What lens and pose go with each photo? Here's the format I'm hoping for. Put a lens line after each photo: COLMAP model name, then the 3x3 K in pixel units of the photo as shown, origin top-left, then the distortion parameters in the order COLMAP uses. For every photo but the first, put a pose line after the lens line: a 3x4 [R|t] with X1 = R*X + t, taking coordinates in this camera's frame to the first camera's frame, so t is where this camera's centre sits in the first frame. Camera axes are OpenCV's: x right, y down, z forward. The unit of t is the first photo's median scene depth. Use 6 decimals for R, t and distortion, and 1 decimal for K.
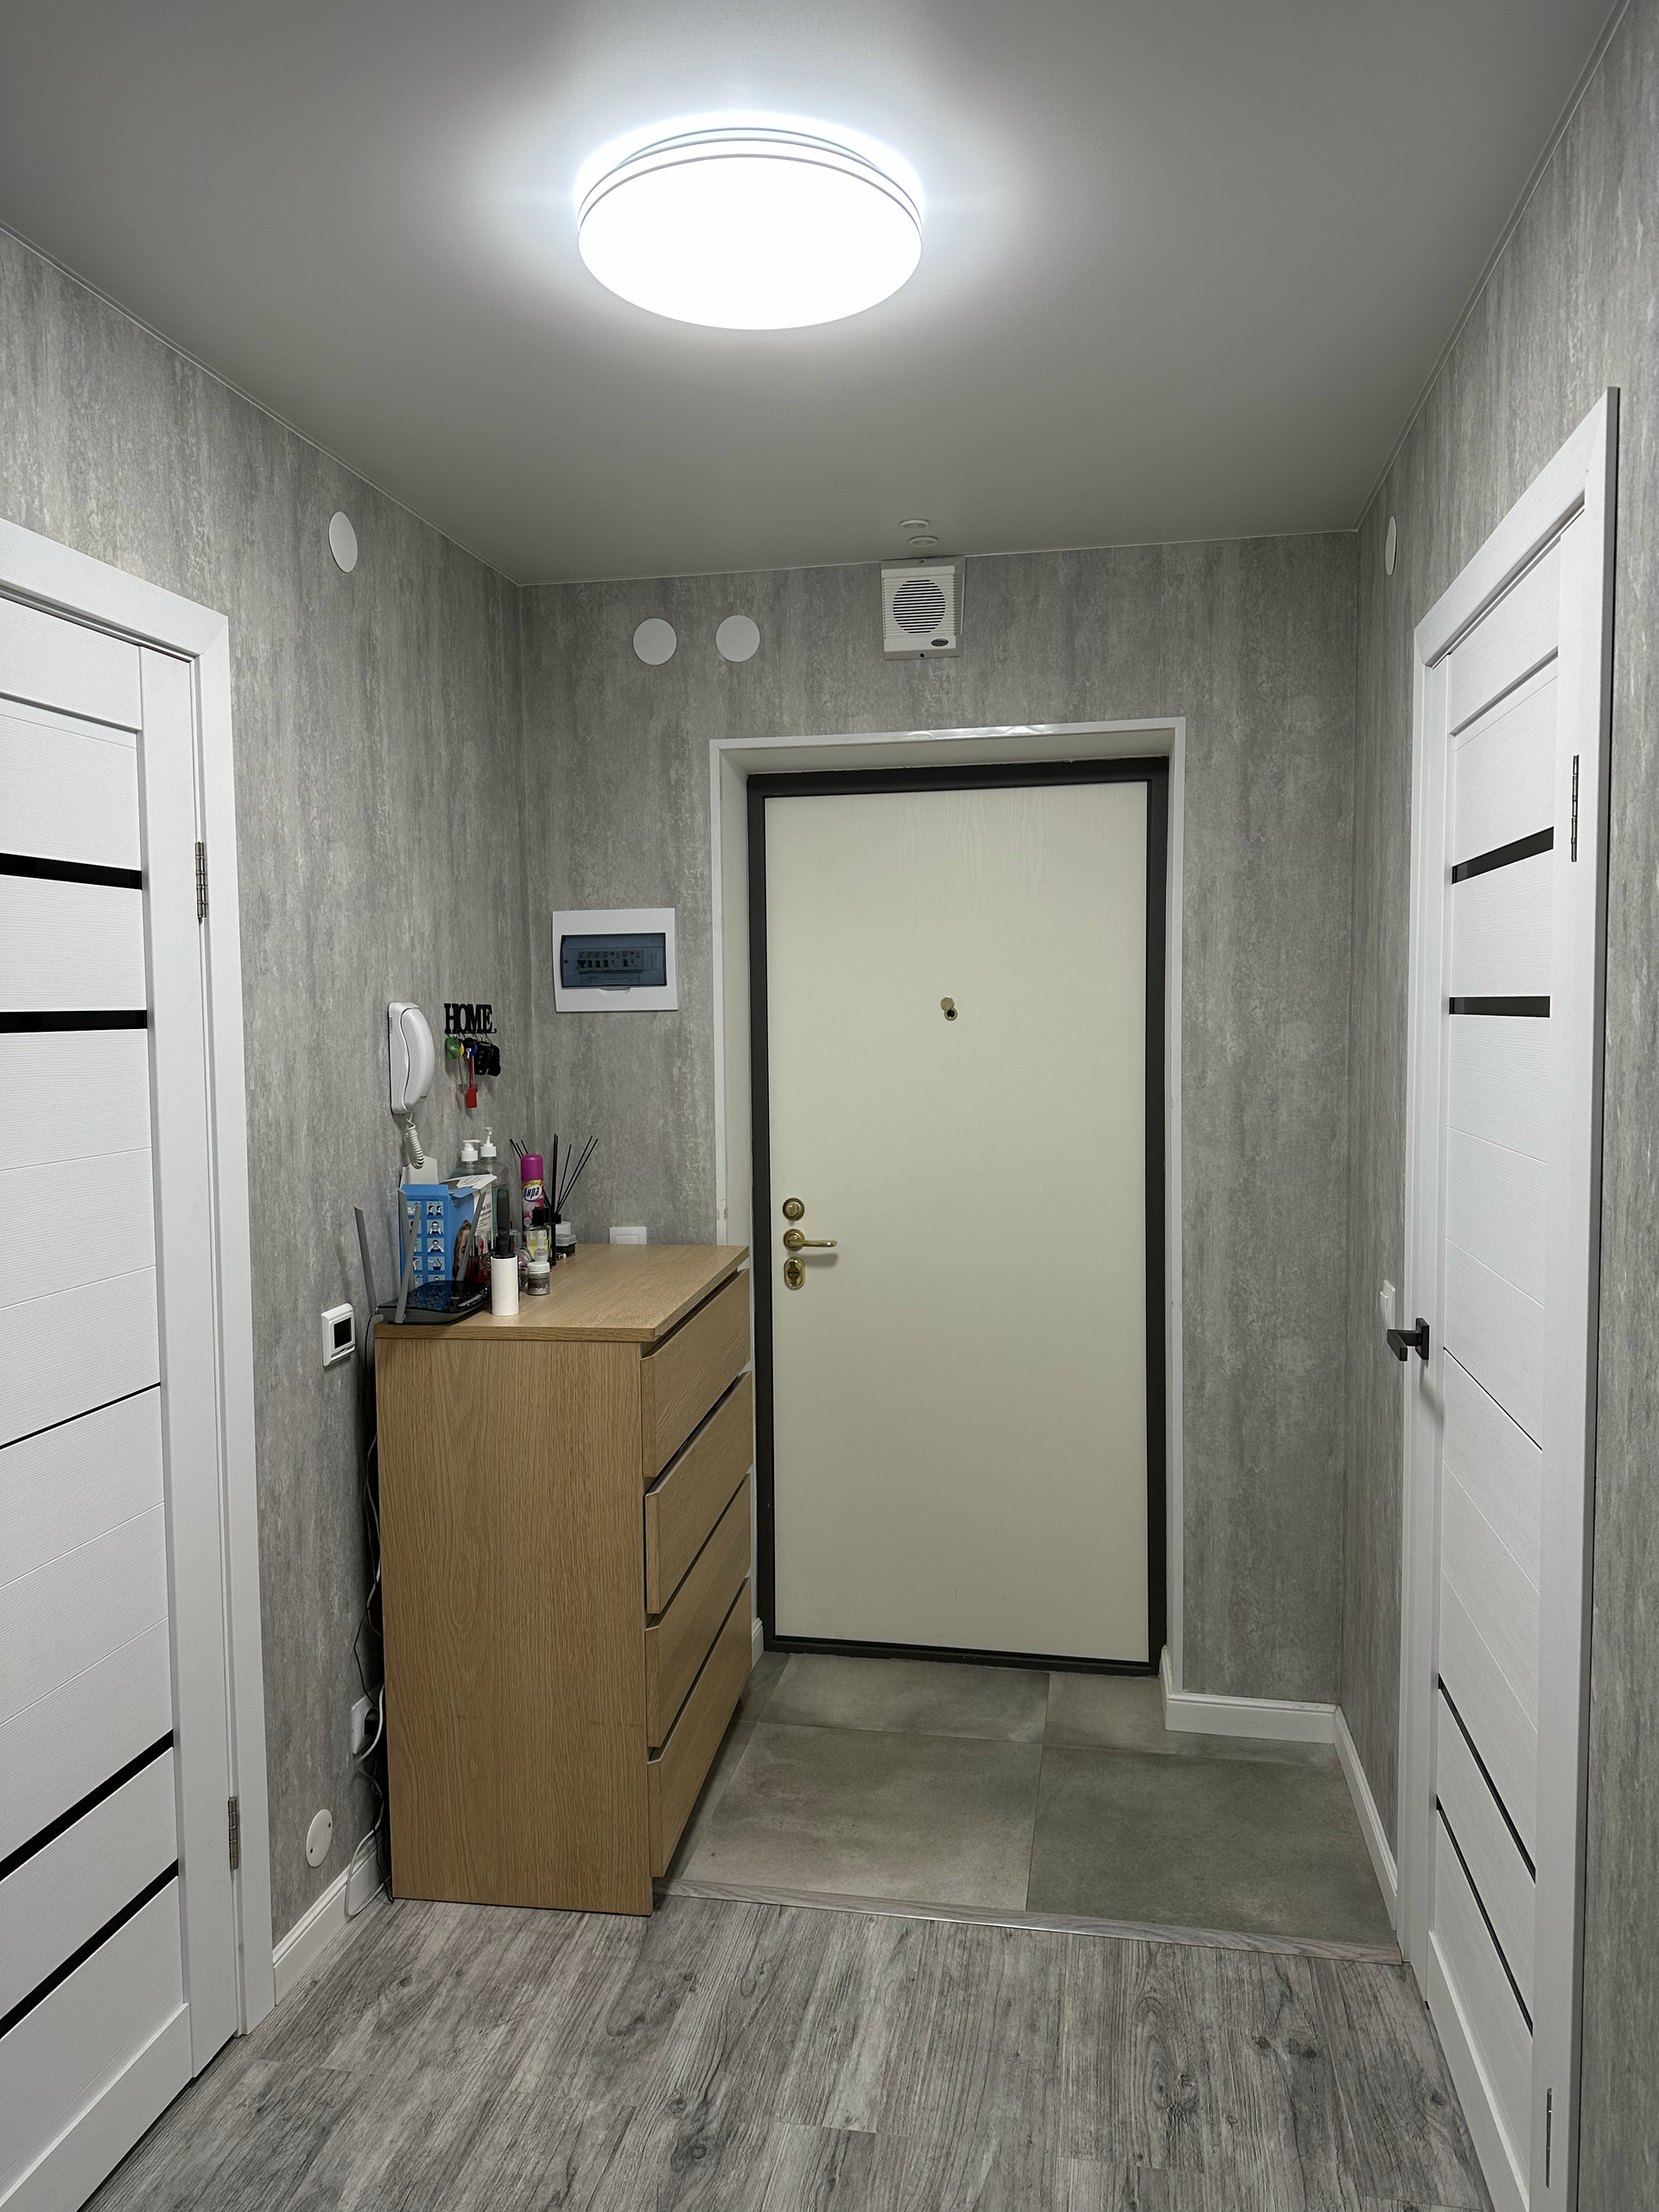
lens RADIAL K [[1548.6, 0, 829.5], [0, 1548.6, 1106.0], [0, 0, 1]] dist [0.127490, -0.229489]
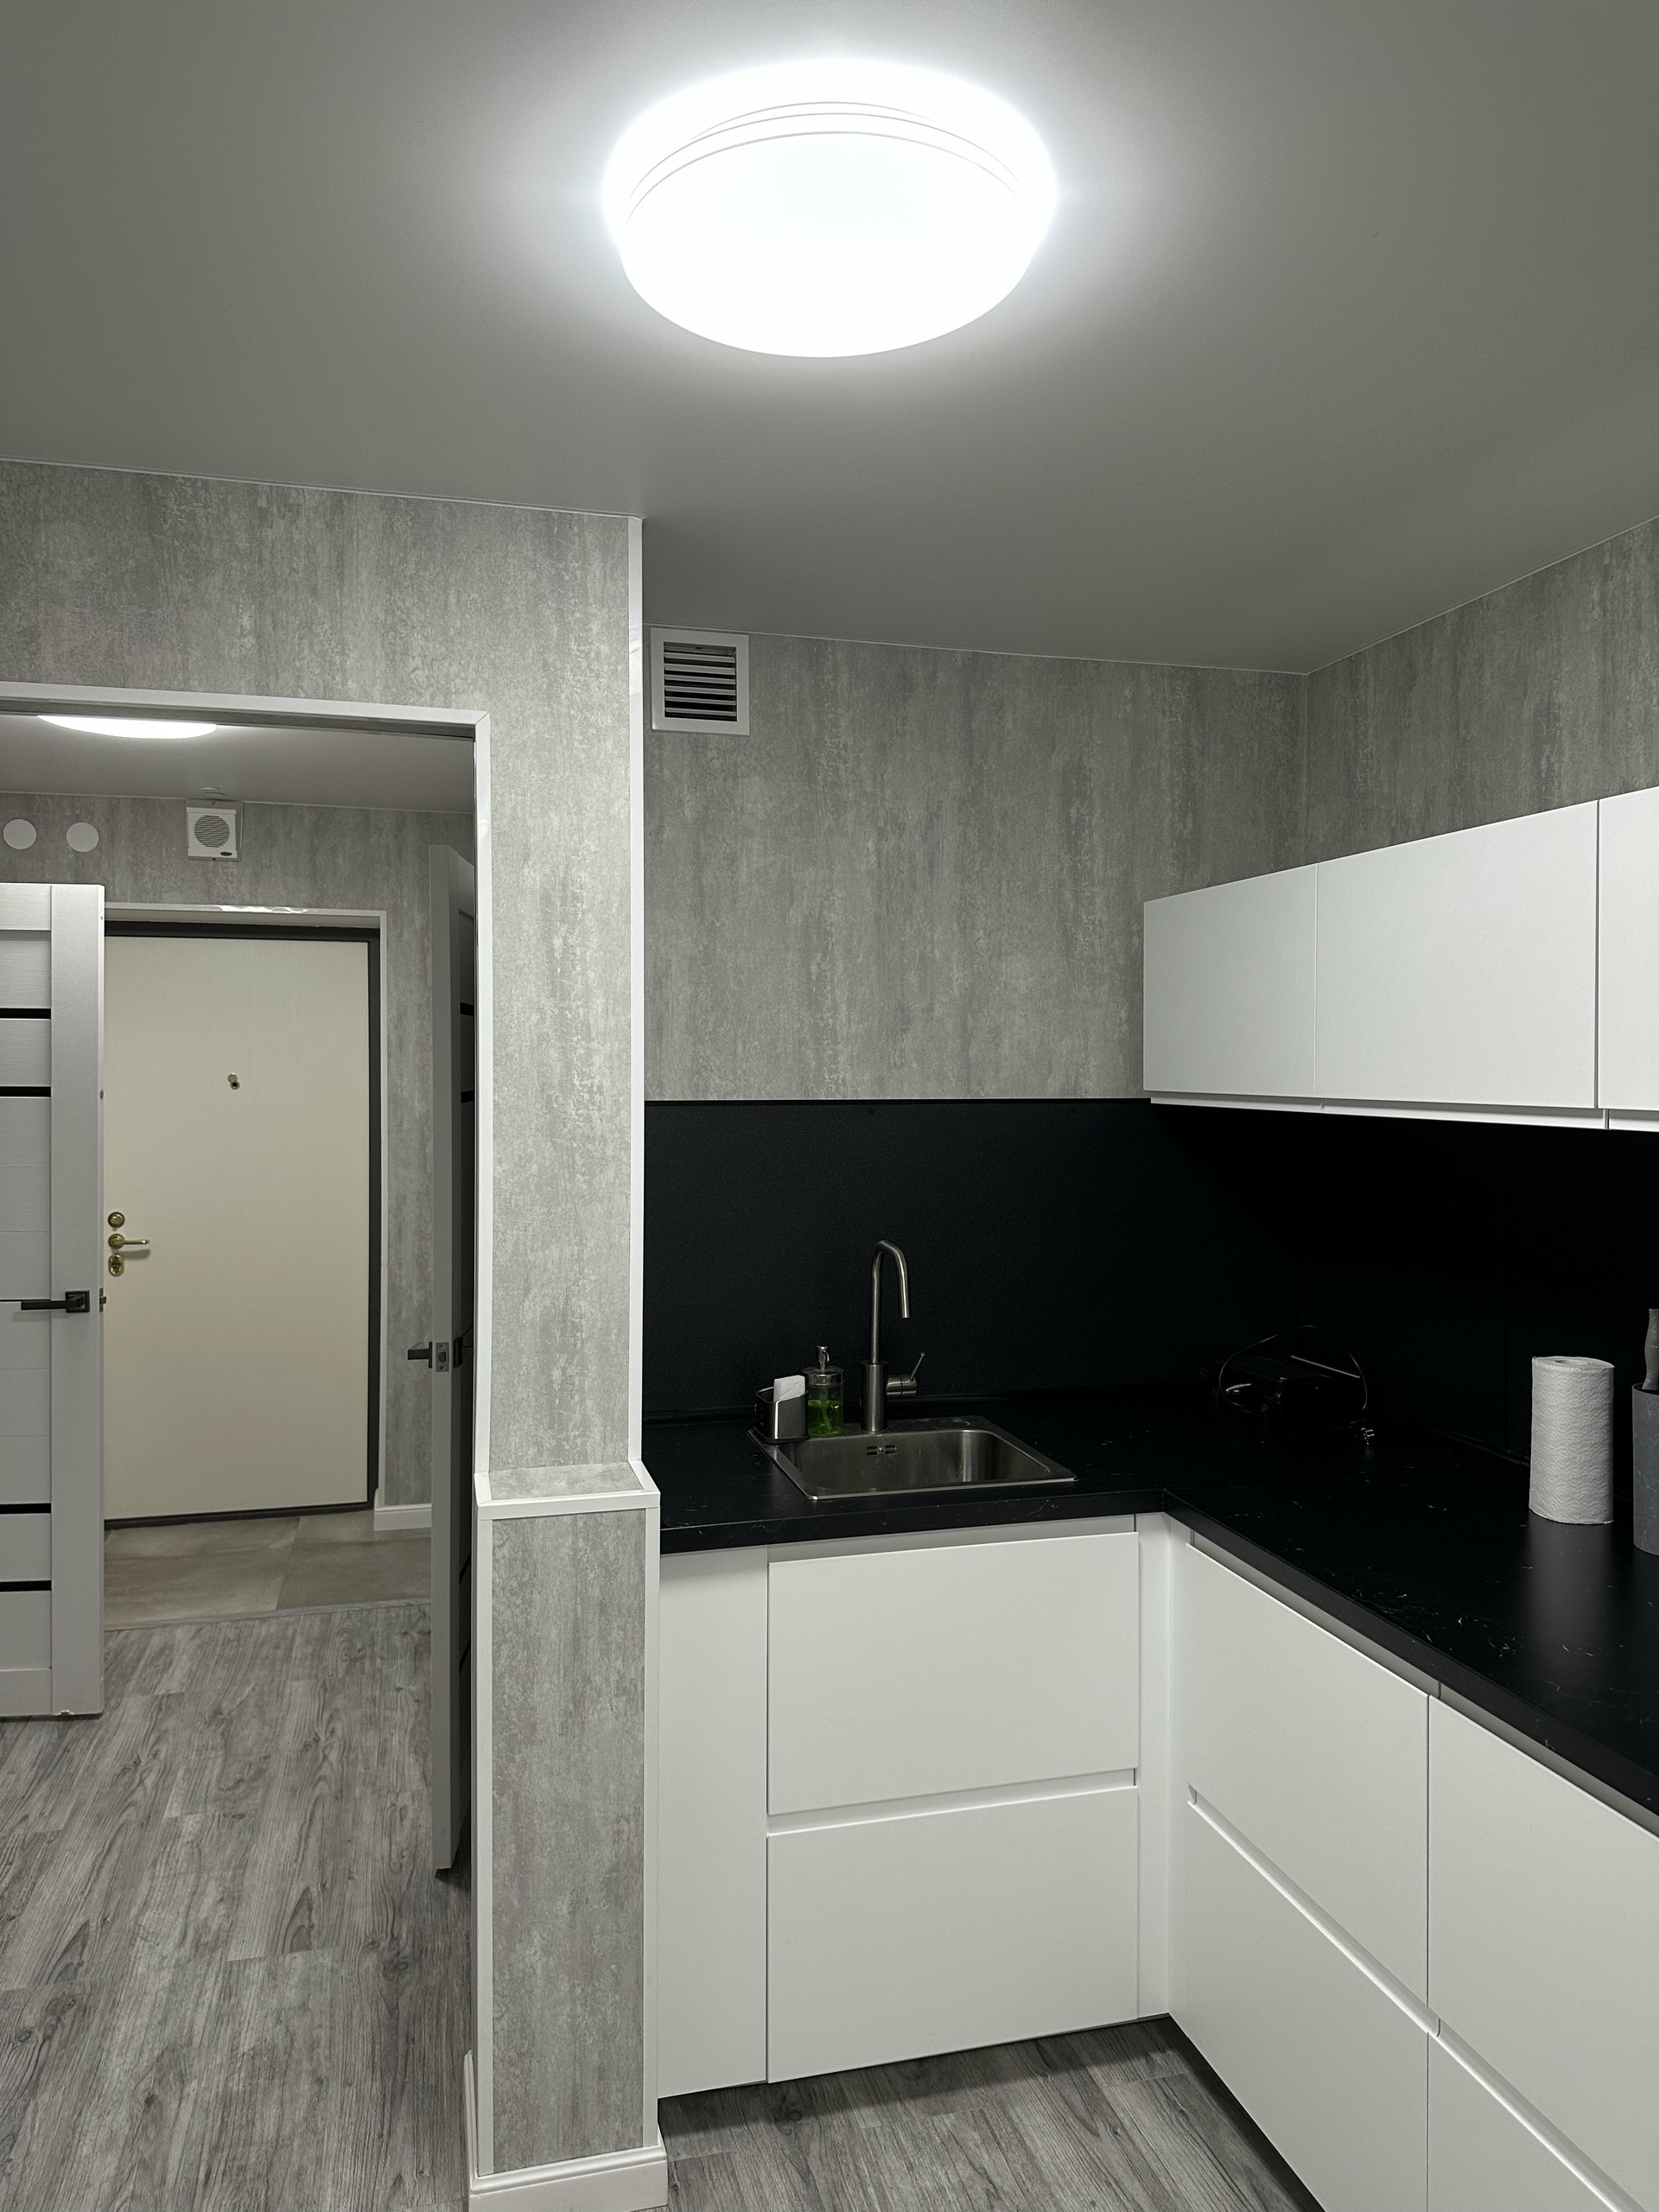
lens RADIAL K [[1548.6, 0, 829.5], [0, 1548.6, 1106.0], [0, 0, 1]] dist [0.127490, -0.229489]
pose [[0.905938, 0.005936, 0.423370, -0.049103], [0.011577, 0.999181, -0.038782, 0.029371], [-0.423253, 0.040035, 0.905127, -0.697061]]
